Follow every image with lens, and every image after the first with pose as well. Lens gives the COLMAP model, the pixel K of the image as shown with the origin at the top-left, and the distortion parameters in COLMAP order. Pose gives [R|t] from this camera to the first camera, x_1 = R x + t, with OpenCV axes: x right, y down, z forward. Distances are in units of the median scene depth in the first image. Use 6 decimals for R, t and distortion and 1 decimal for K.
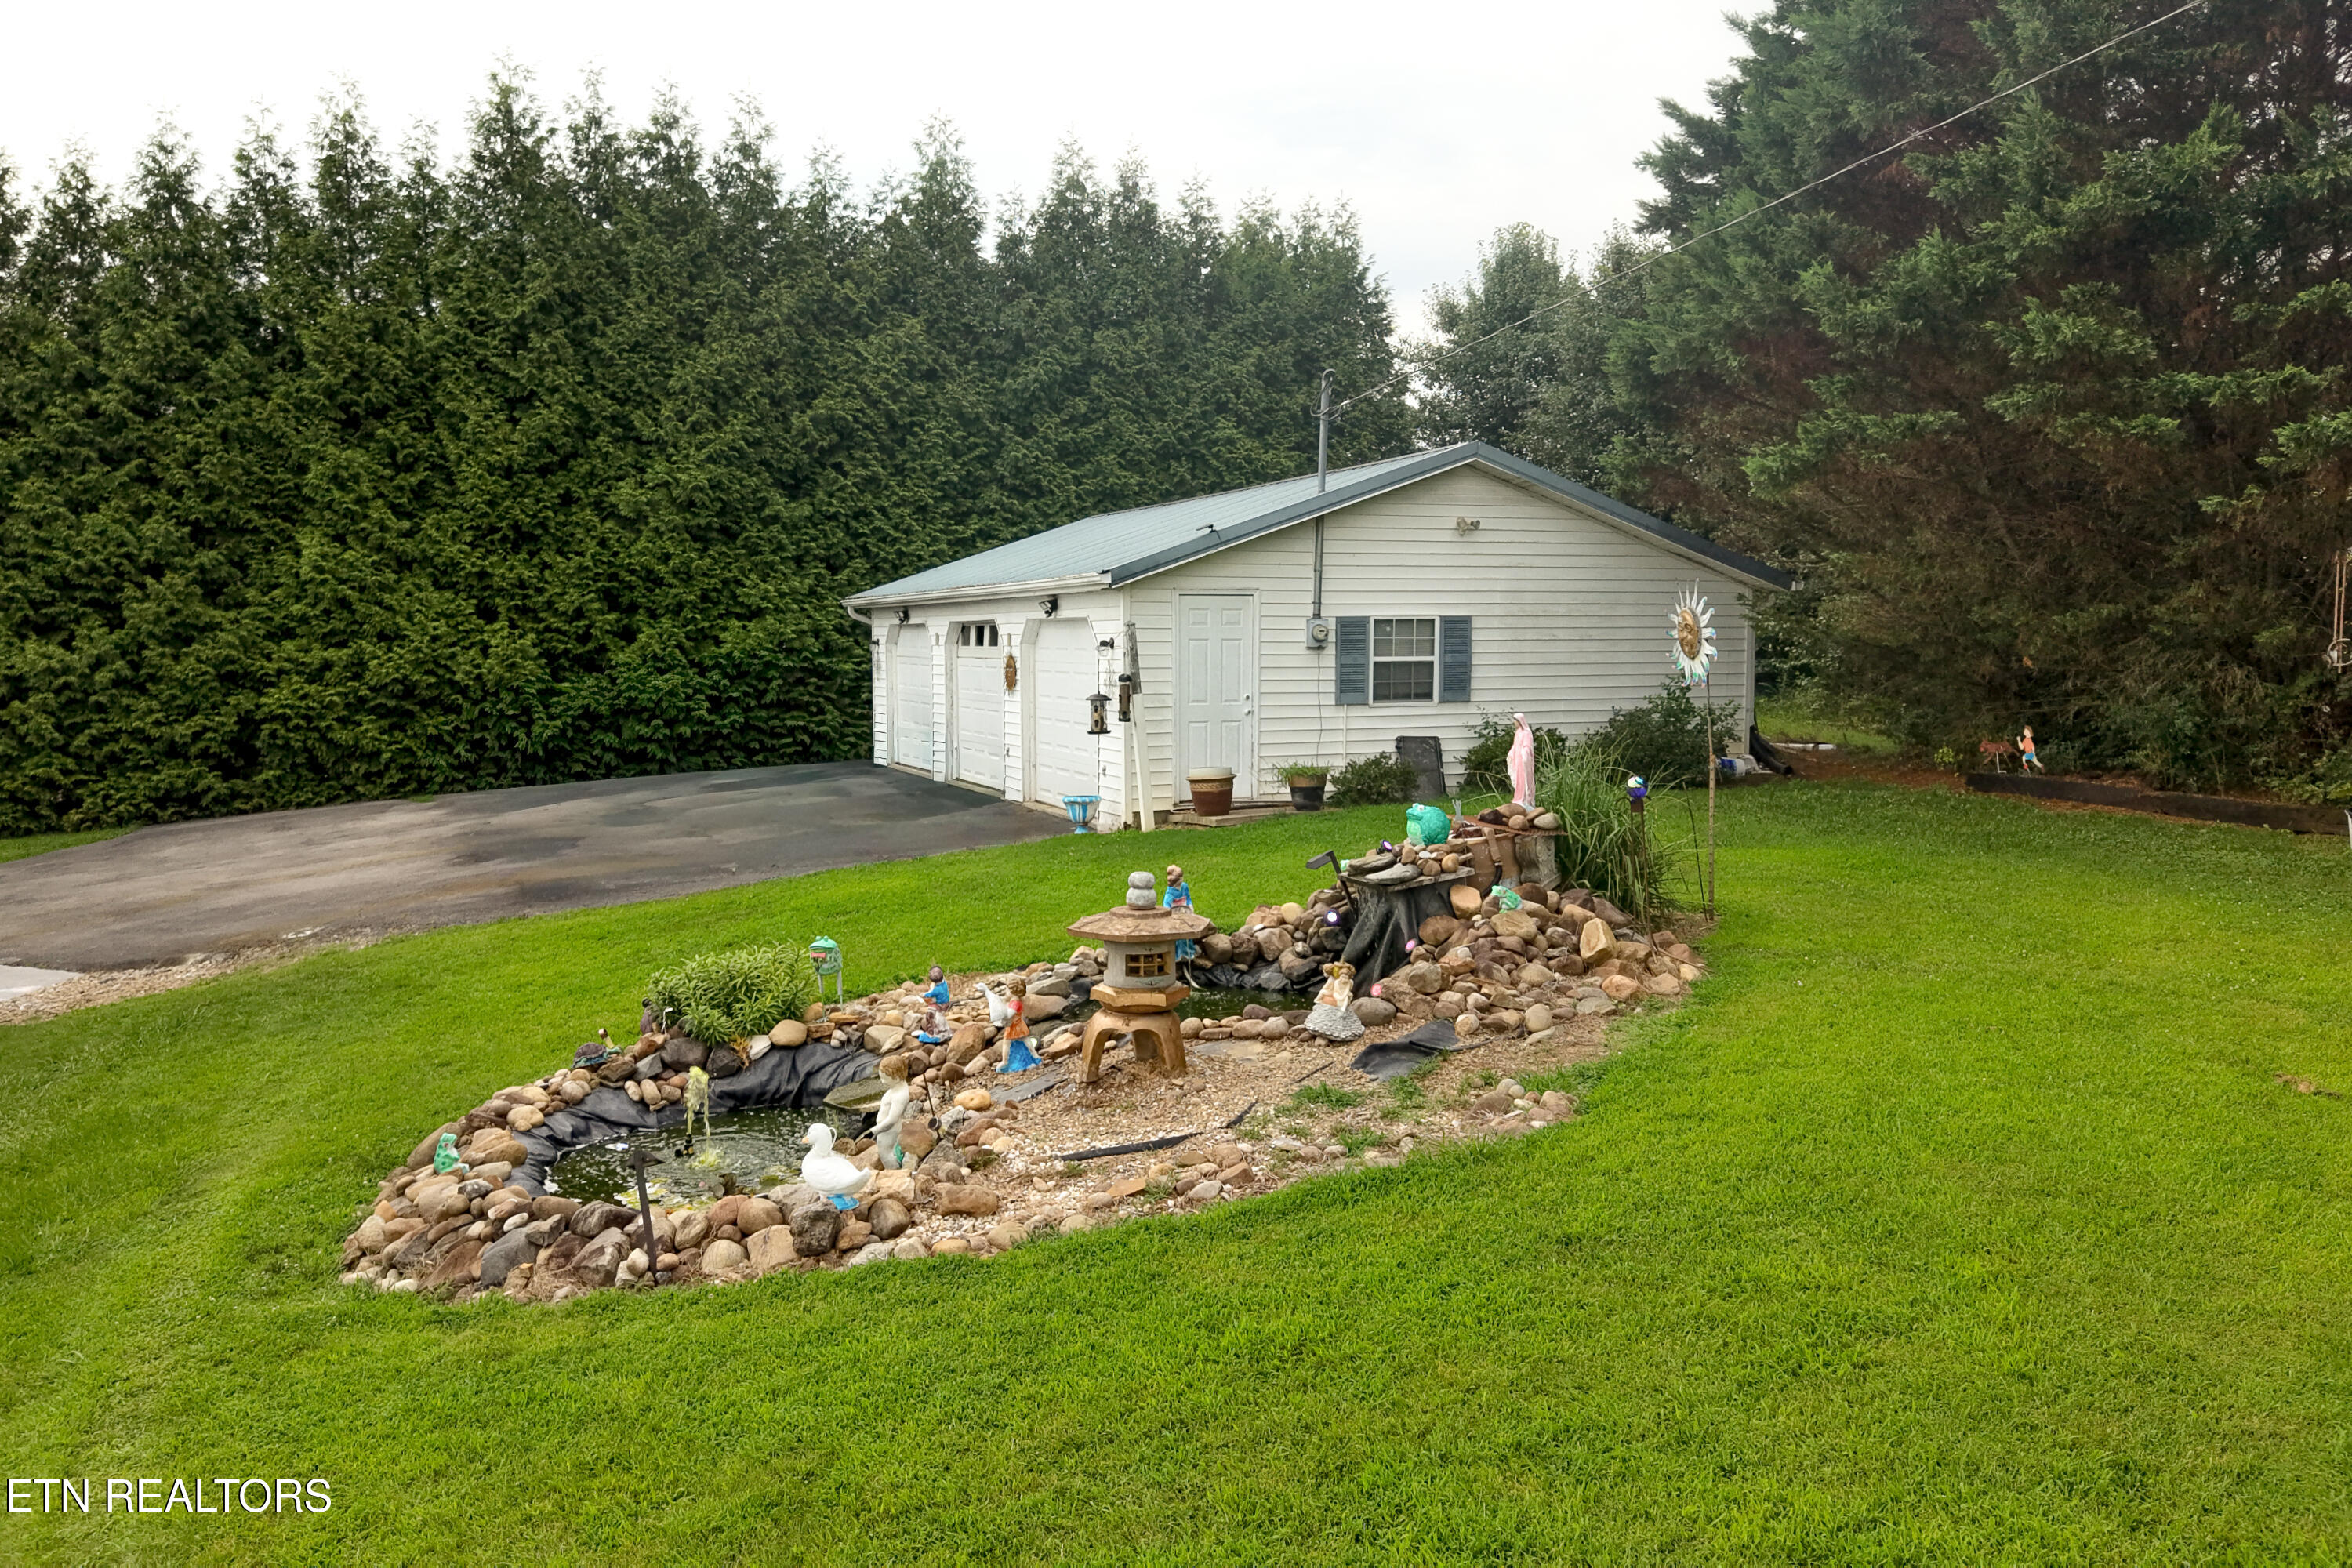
lens RADIAL K [[1845.2, 0, 1179.6], [0, 1845.2, 791.6], [0, 0, 1]] dist [0.097551, -0.142607]
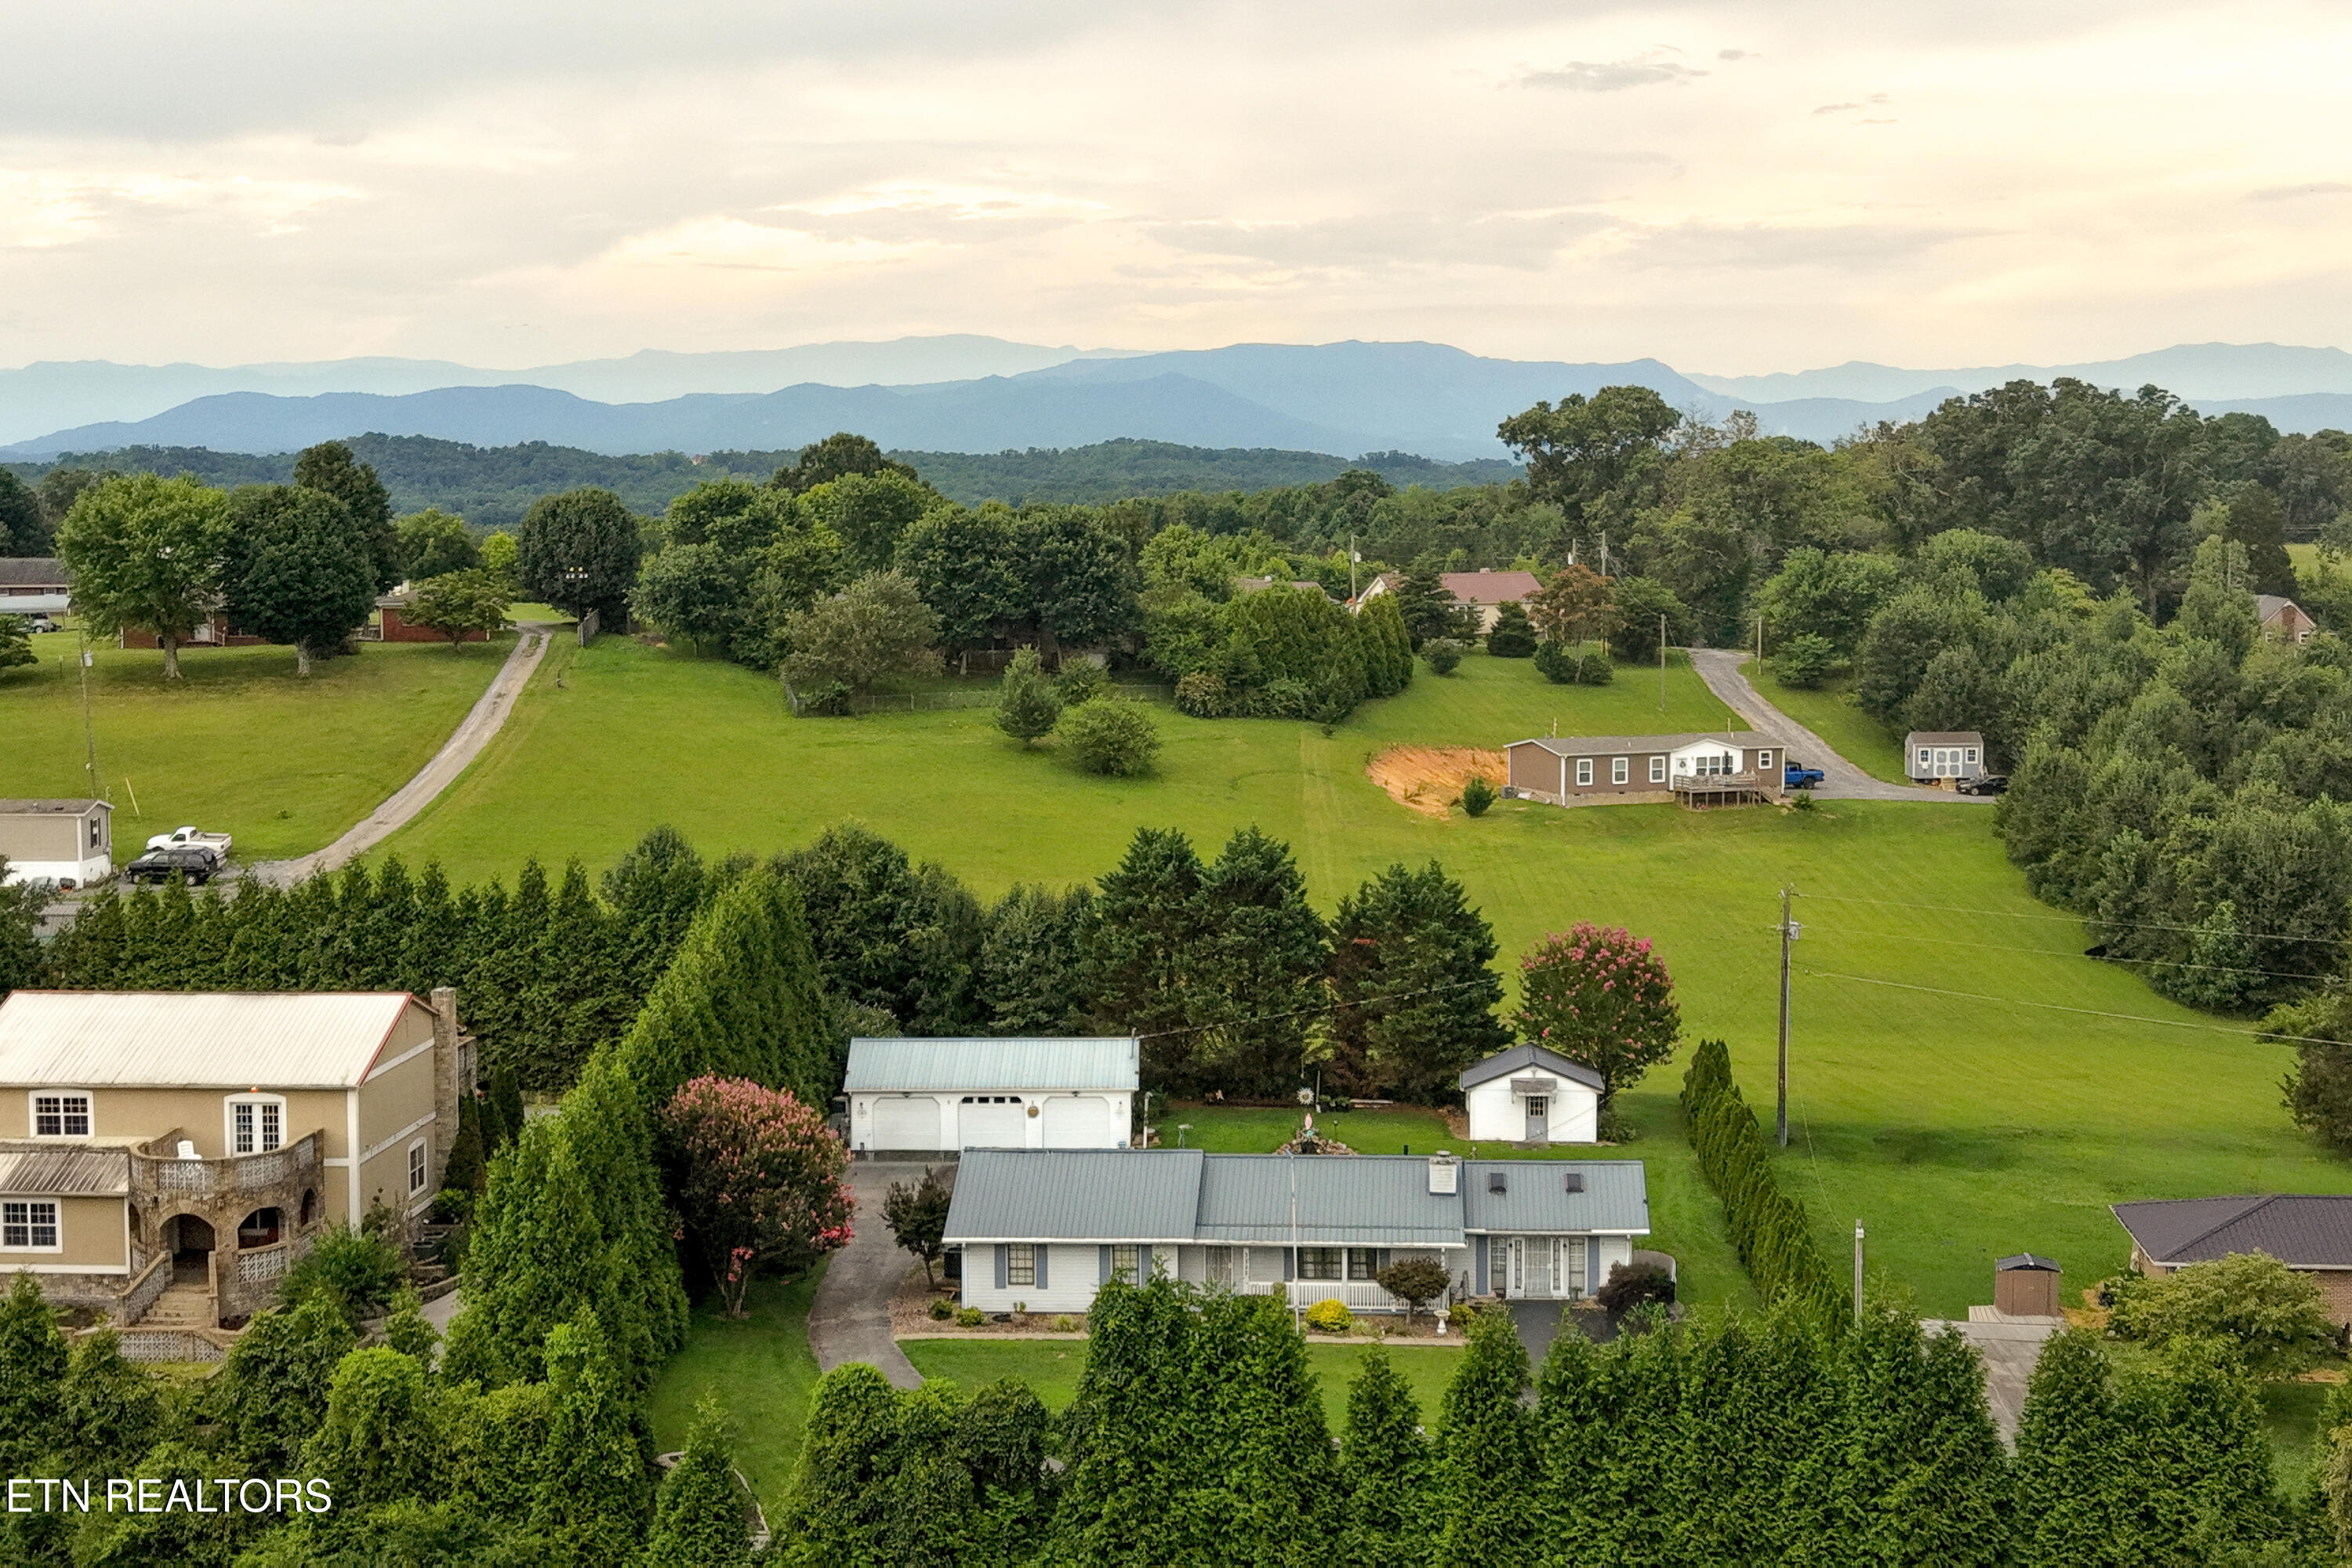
lens RADIAL K [[3690.6, 0, 1176.0], [0, 3690.6, 784.0], [0, 0, 1]] dist [0.136662, -0.480104]
pose [[0.395712, -0.080646, 0.914827, -4.342992], [0.078090, 0.995484, 0.053978, -0.712901], [-0.915049, 0.050079, 0.400223, -1.408152]]
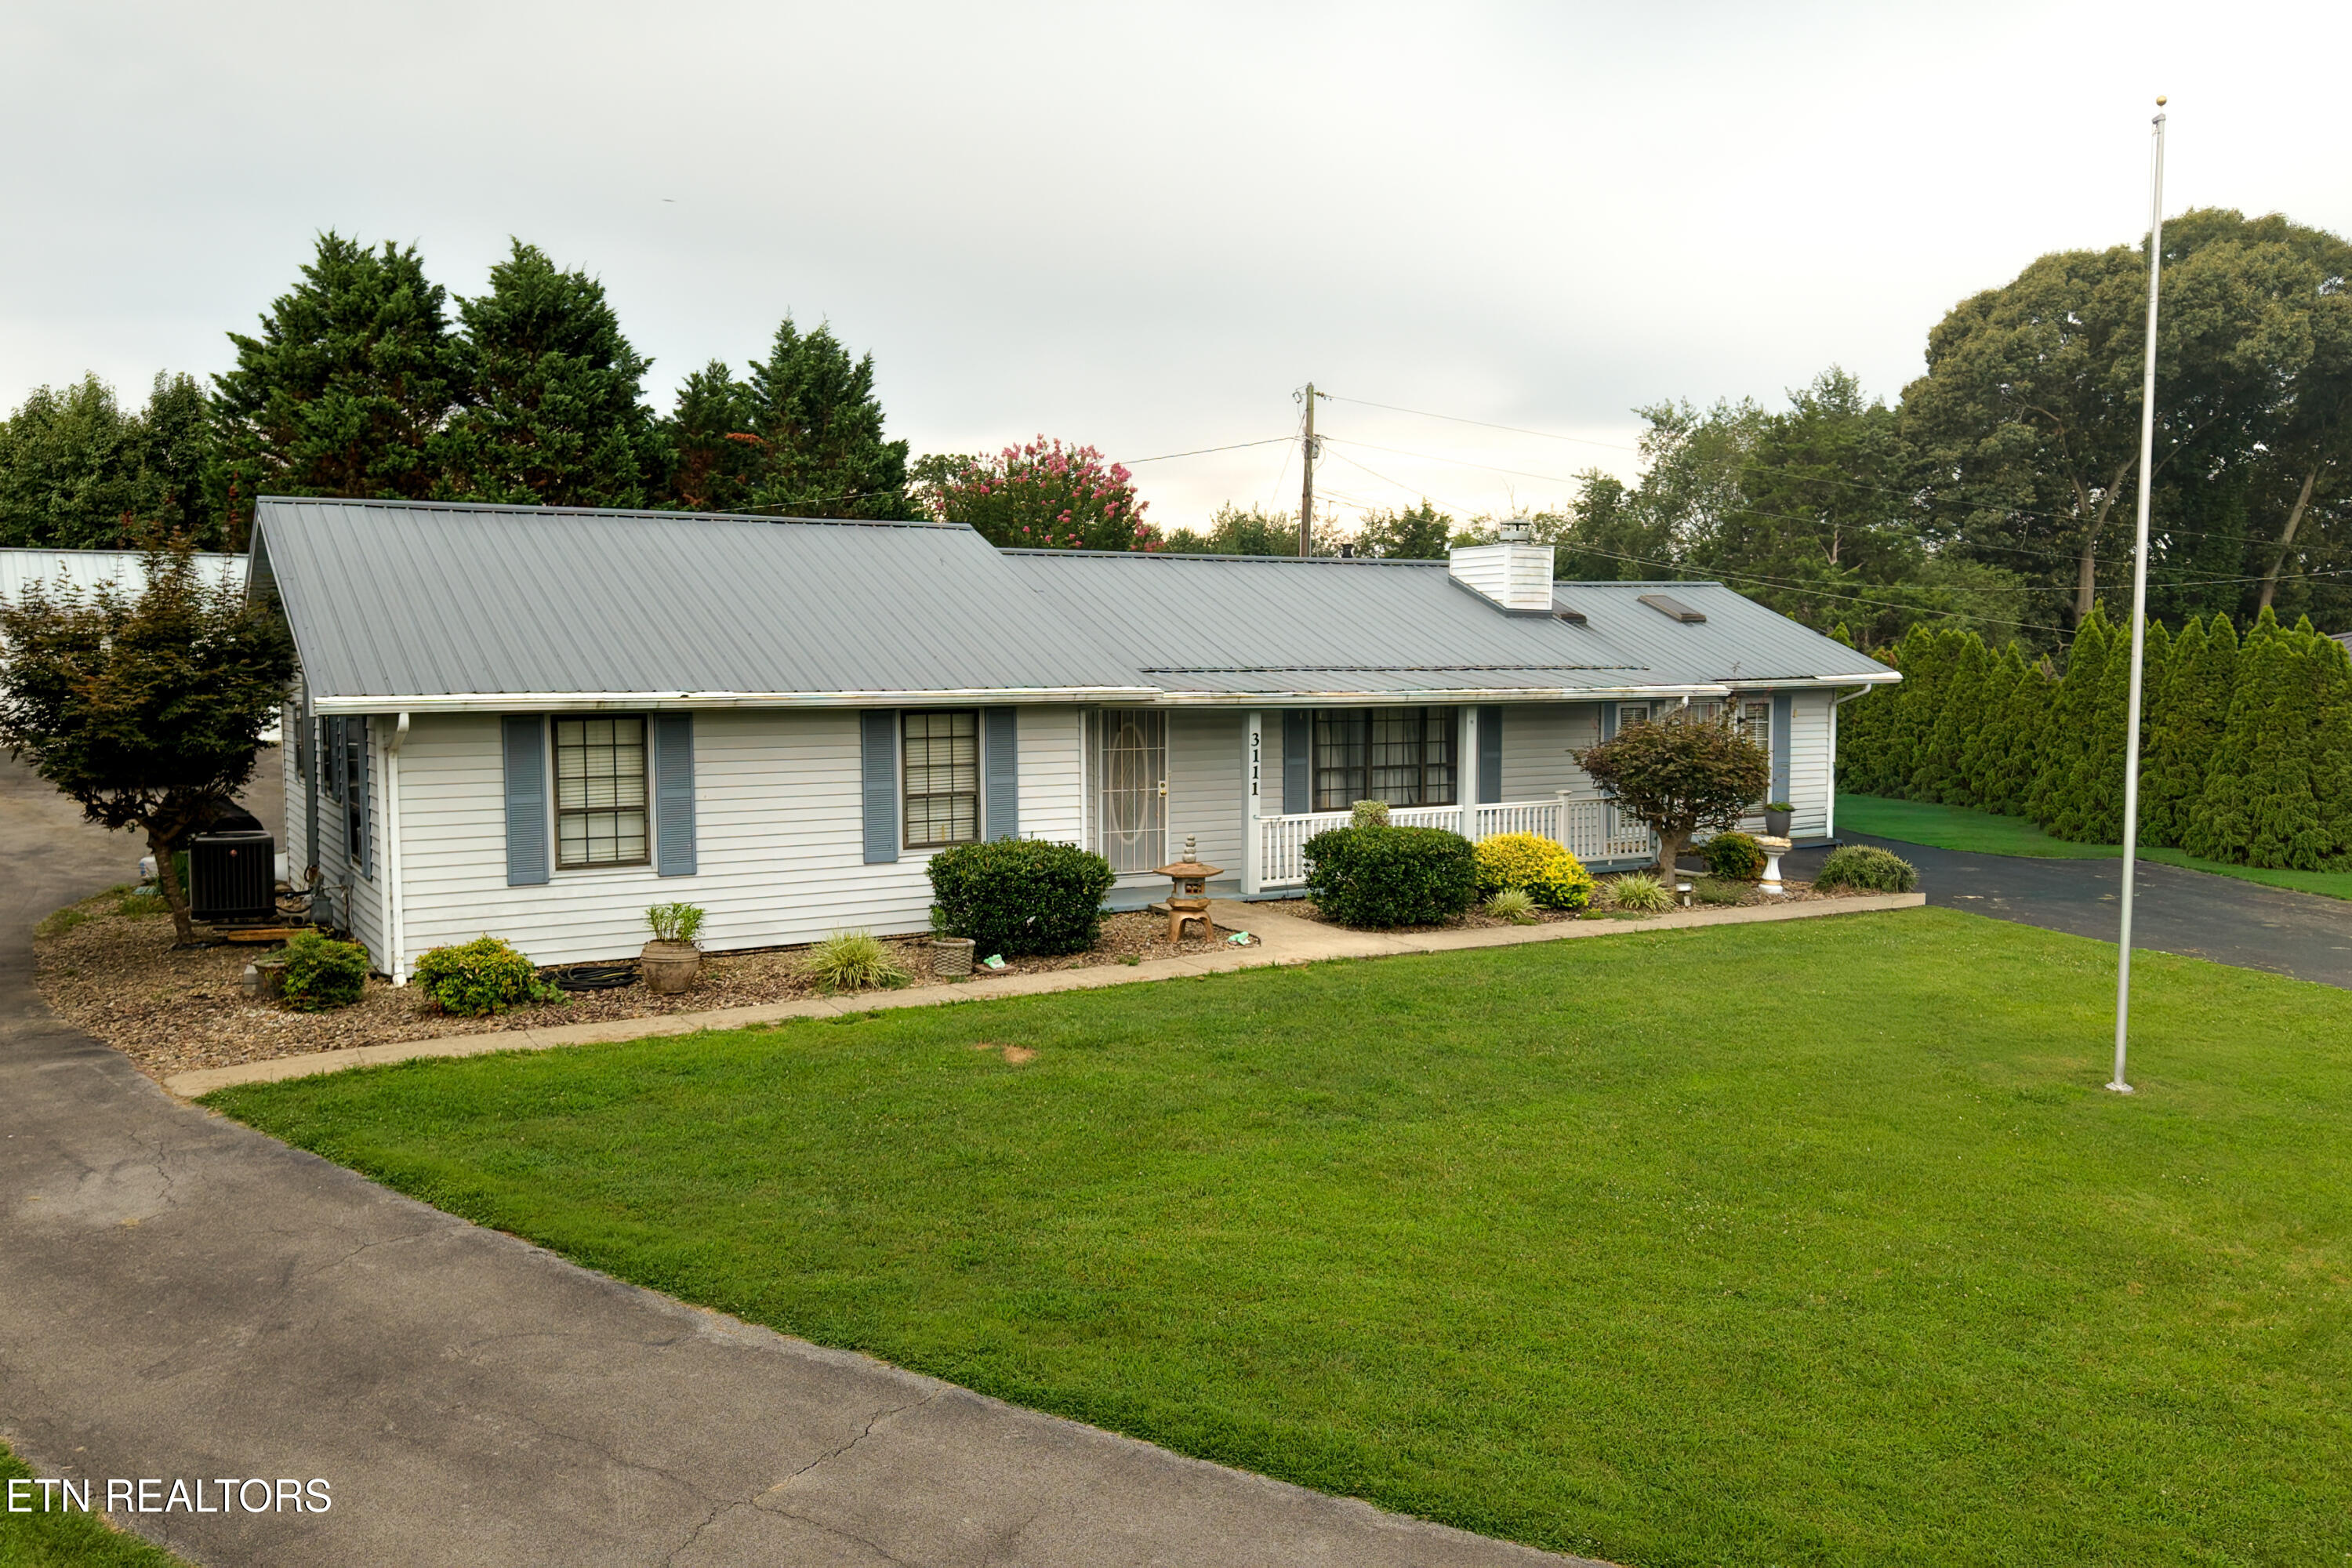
lens RADIAL K [[1859.9, 0, 1180.5], [0, 1859.9, 792.3], [0, 0, 1]] dist [0.038228, -0.053299]
pose [[-0.199672, -0.068235, 0.977484, -1.343562], [0.082063, 0.992903, 0.086075, -0.017327], [-0.976420, 0.097402, -0.192656, 0.338333]]
